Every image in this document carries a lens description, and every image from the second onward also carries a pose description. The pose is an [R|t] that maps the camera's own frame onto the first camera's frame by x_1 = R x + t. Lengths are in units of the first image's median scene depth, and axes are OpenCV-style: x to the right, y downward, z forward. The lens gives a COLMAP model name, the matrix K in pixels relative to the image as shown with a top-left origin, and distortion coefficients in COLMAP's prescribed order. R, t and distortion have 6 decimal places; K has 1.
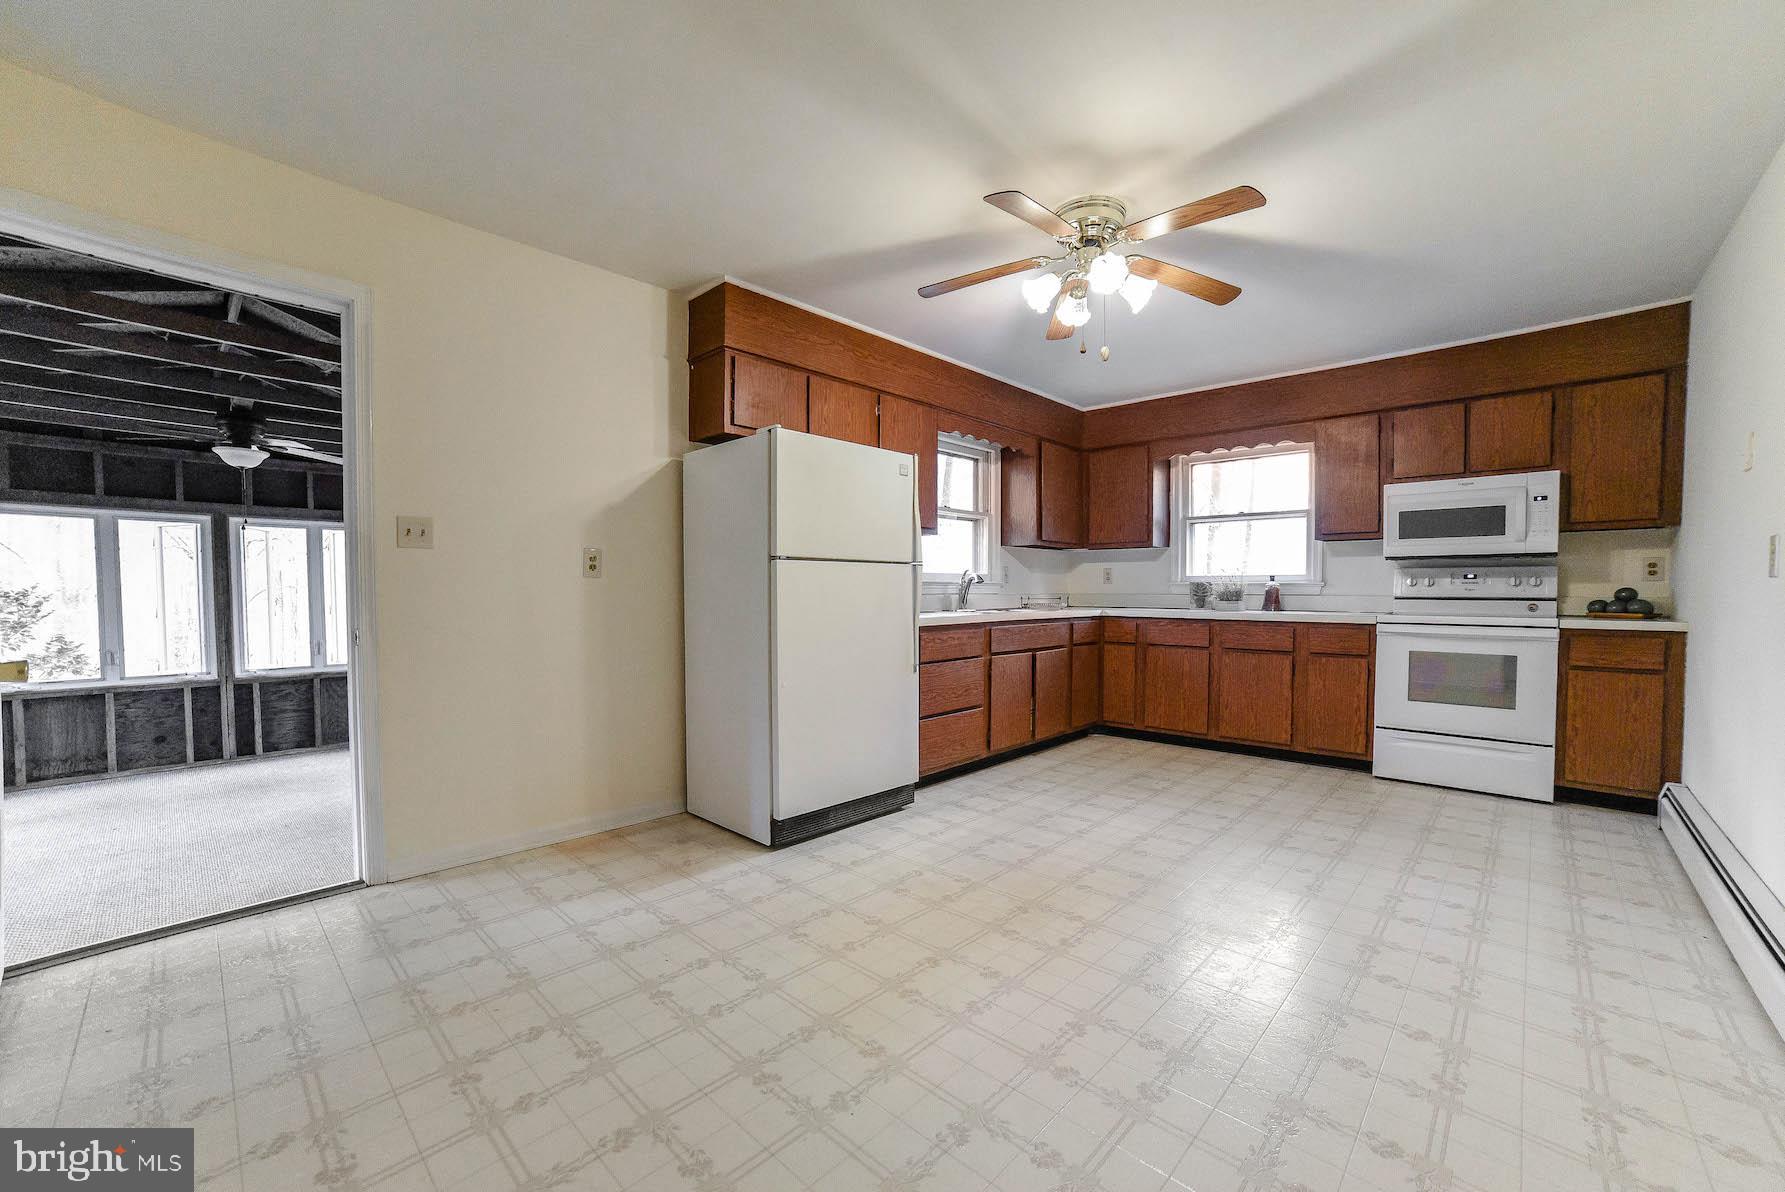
lens RADIAL K [[713.7, 0, 897.3], [0, 713.7, 608.7], [0, 0, 1]] dist [-0.079021, 0.034847]
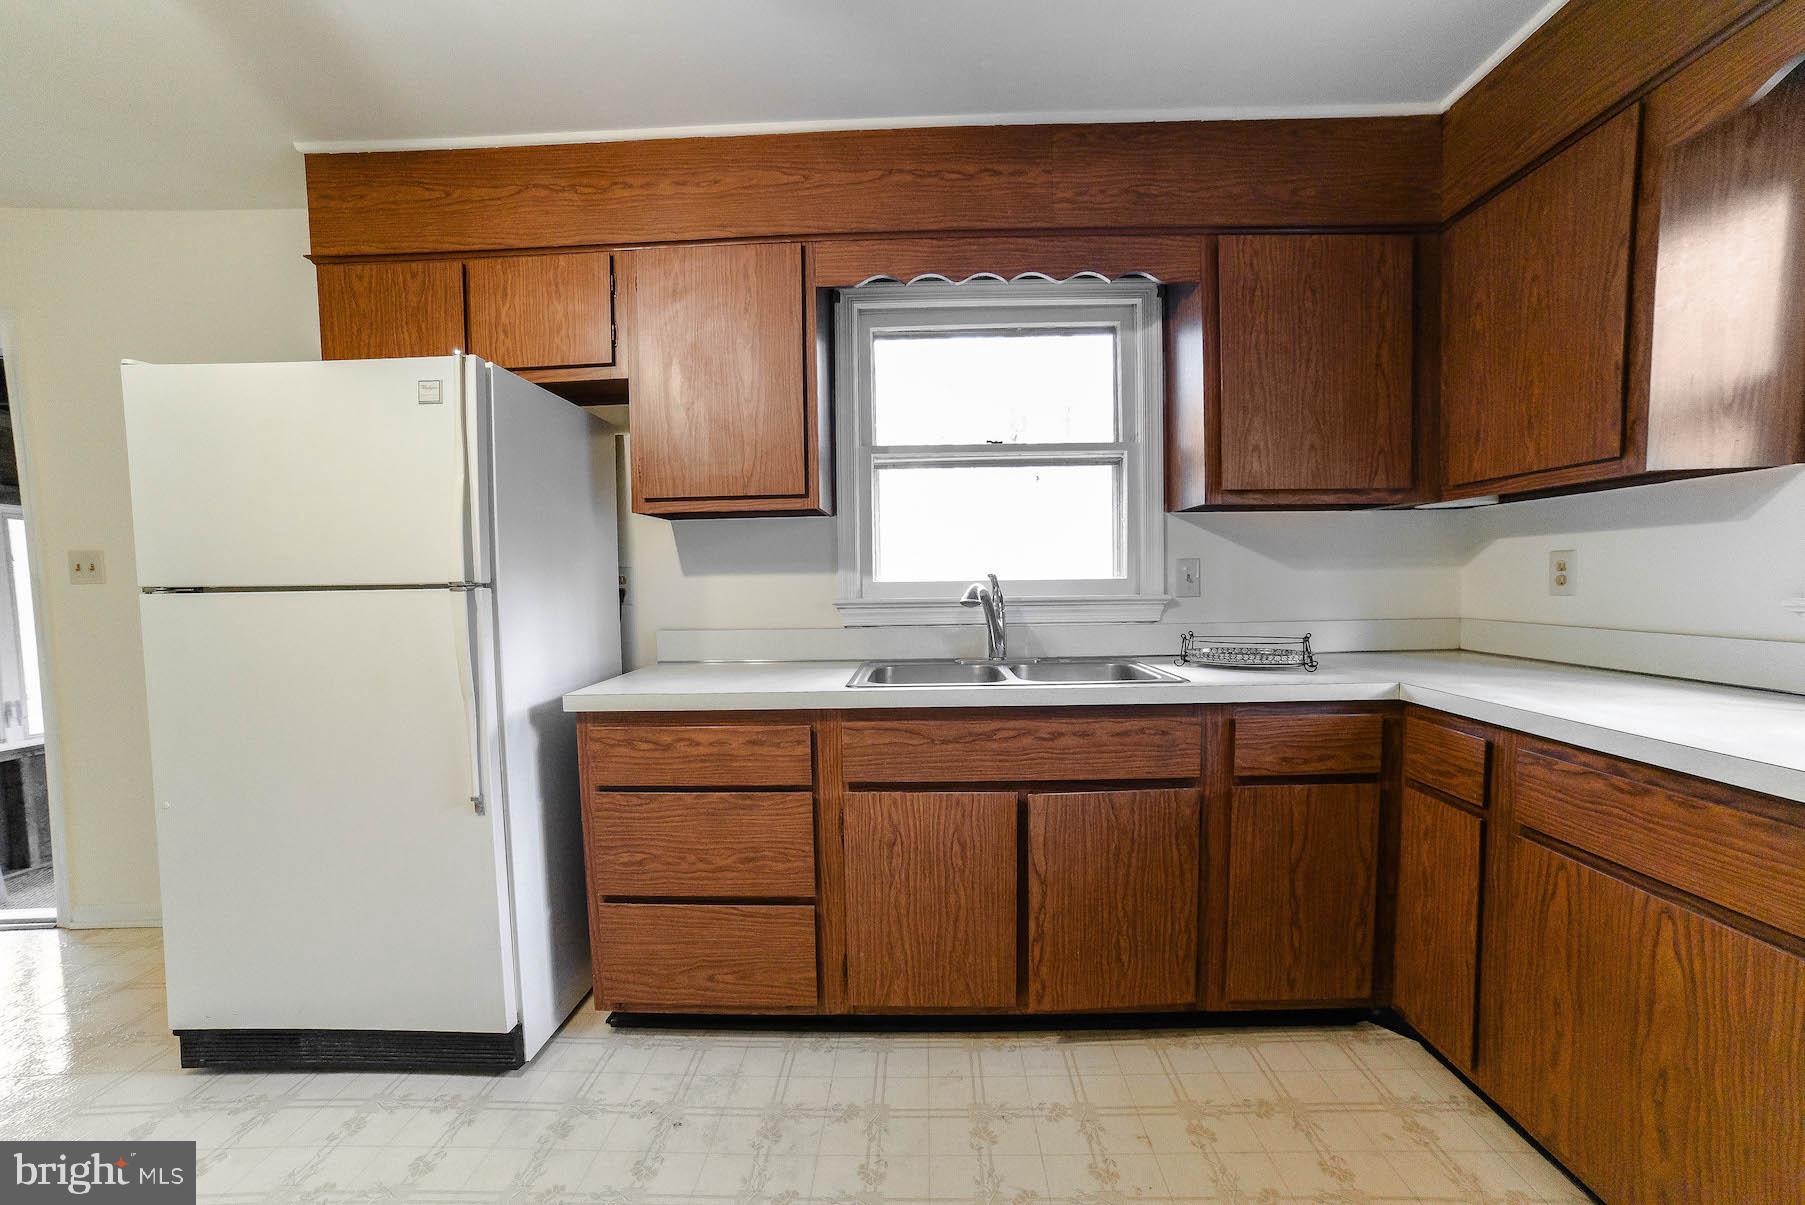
lens RADIAL K [[721.7, 0, 907.4], [0, 721.7, 615.4], [0, 0, 1]] dist [-0.079021, 0.034847]
pose [[0.667329, 0.024482, -0.744360, 0.475960], [-0.000572, 0.999476, 0.032360, -0.050967], [0.744763, -0.021169, 0.666994, 0.766334]]
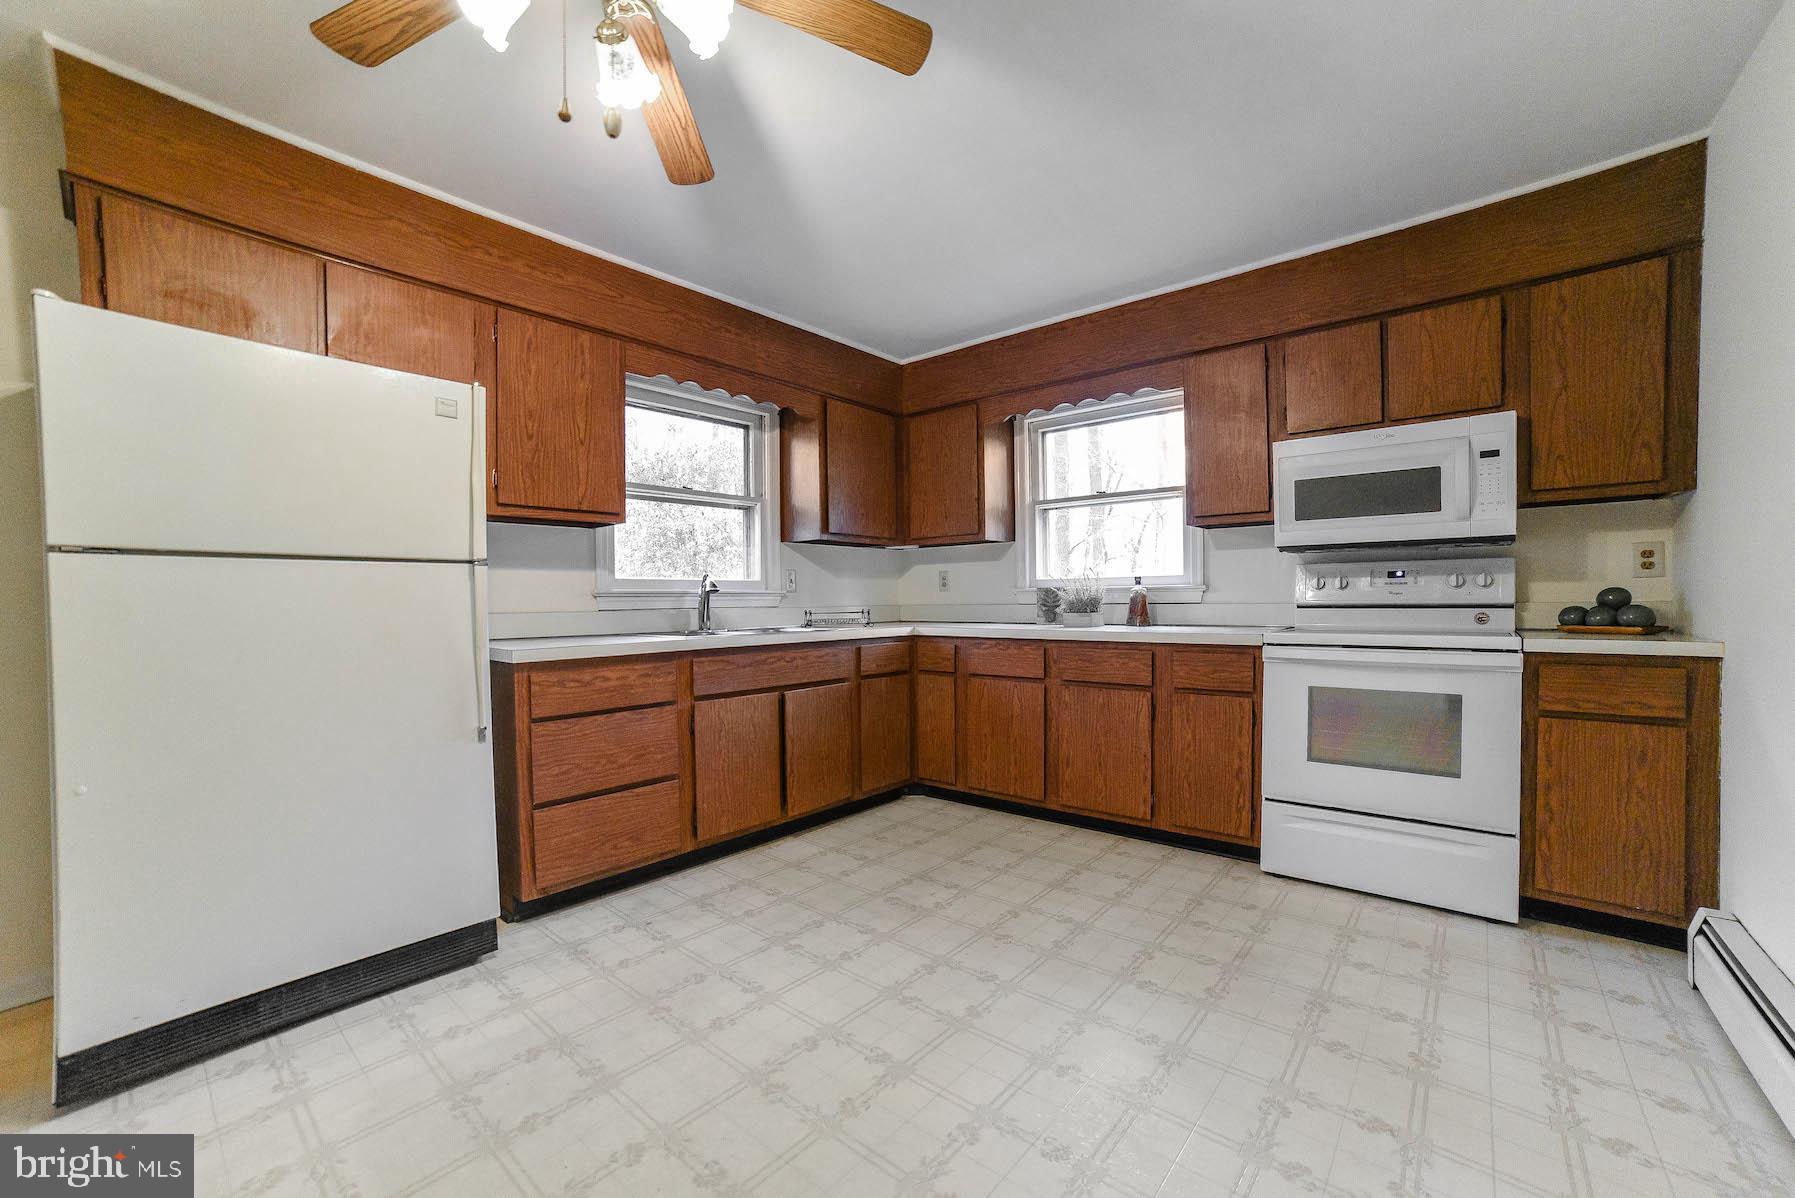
lens RADIAL K [[735.3, 0, 893.9], [0, 735.3, 608.6], [0, 0, 1]] dist [-0.082014, 0.037466]
pose [[0.998599, -0.013011, 0.051301, 0.288969], [0.013780, 0.999798, -0.014663, -0.008657], [-0.051099, 0.015349, 0.998576, 0.306627]]
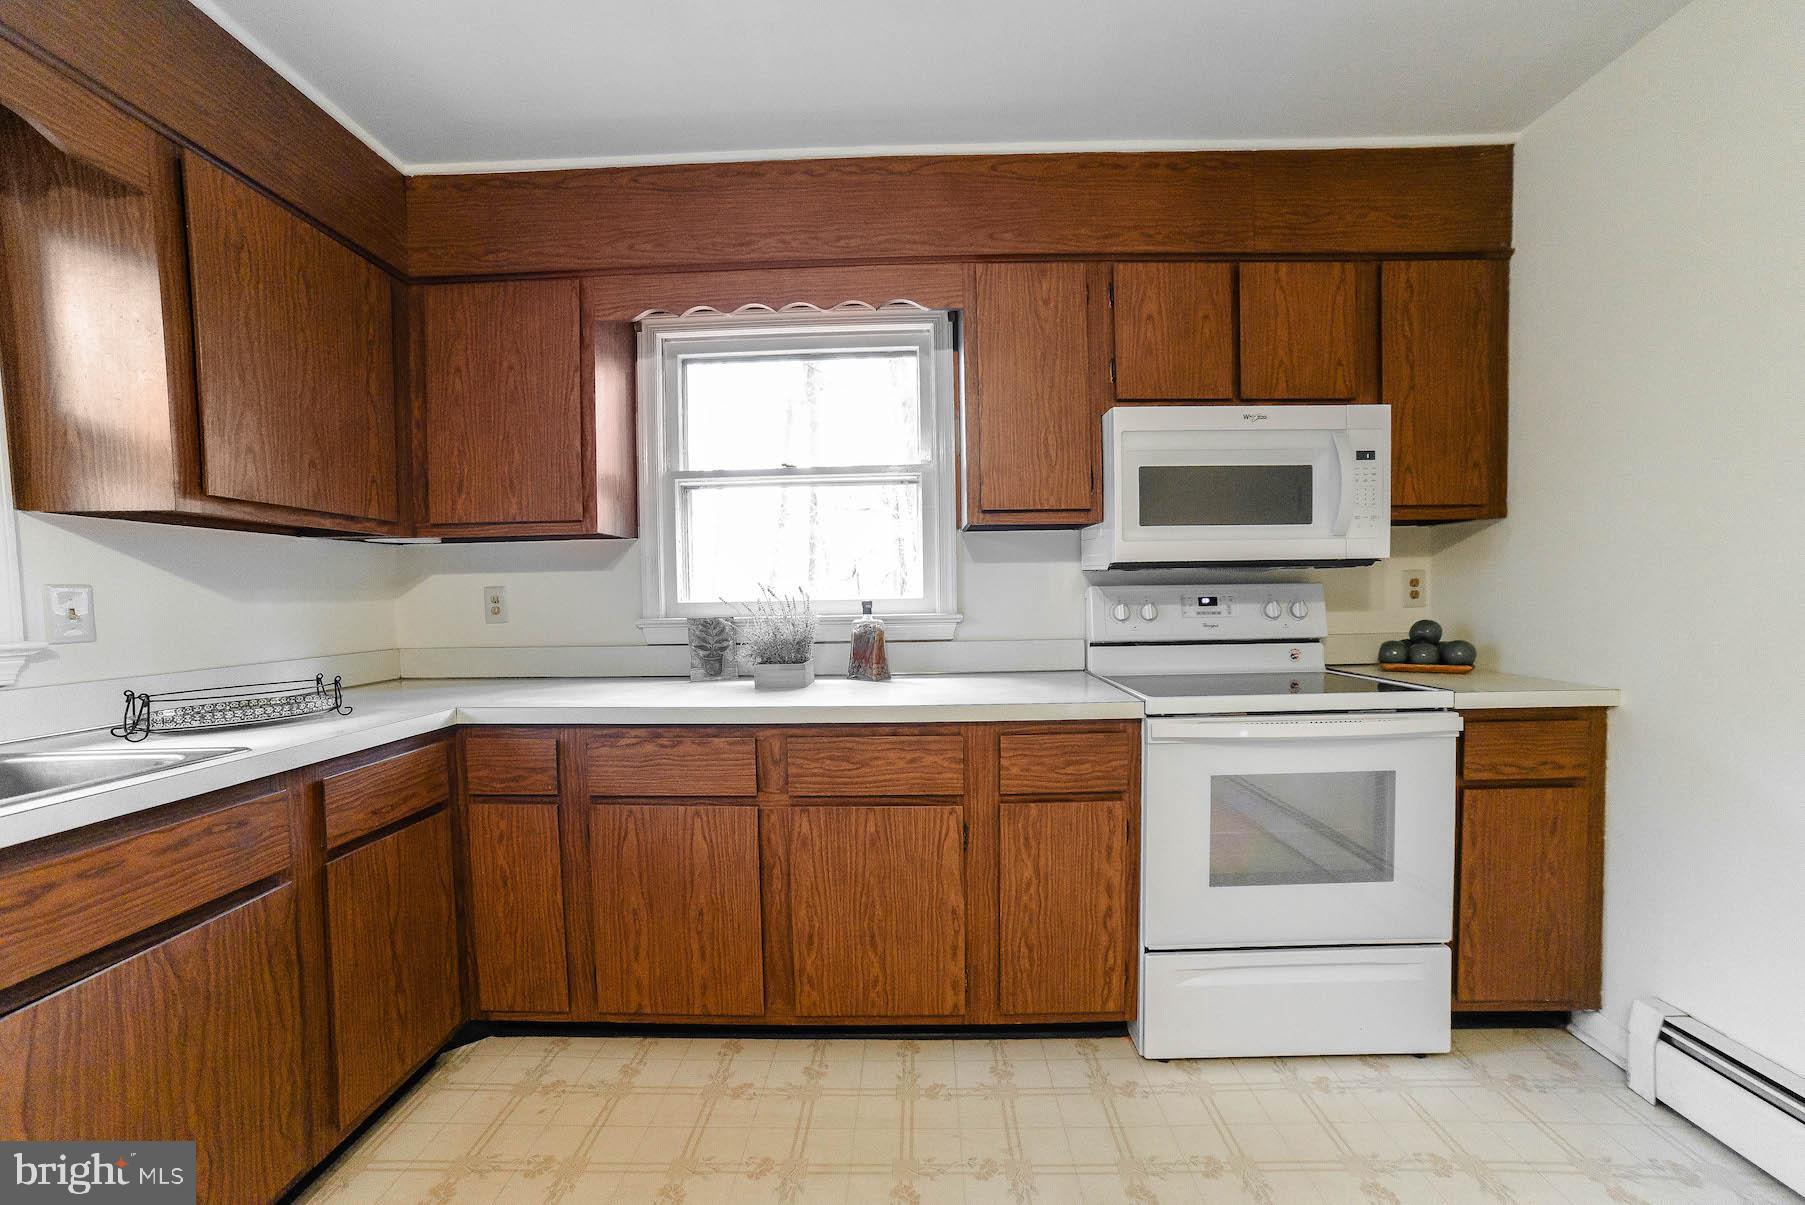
lens RADIAL K [[713.7, 0, 911.6], [0, 713.7, 616.7], [0, 0, 1]] dist [-0.080346, 0.035915]
pose [[0.733434, -0.034738, 0.678872, 0.280775], [0.035595, 0.999286, 0.012678, -0.050140], [-0.678828, 0.014866, 0.734147, 0.748487]]
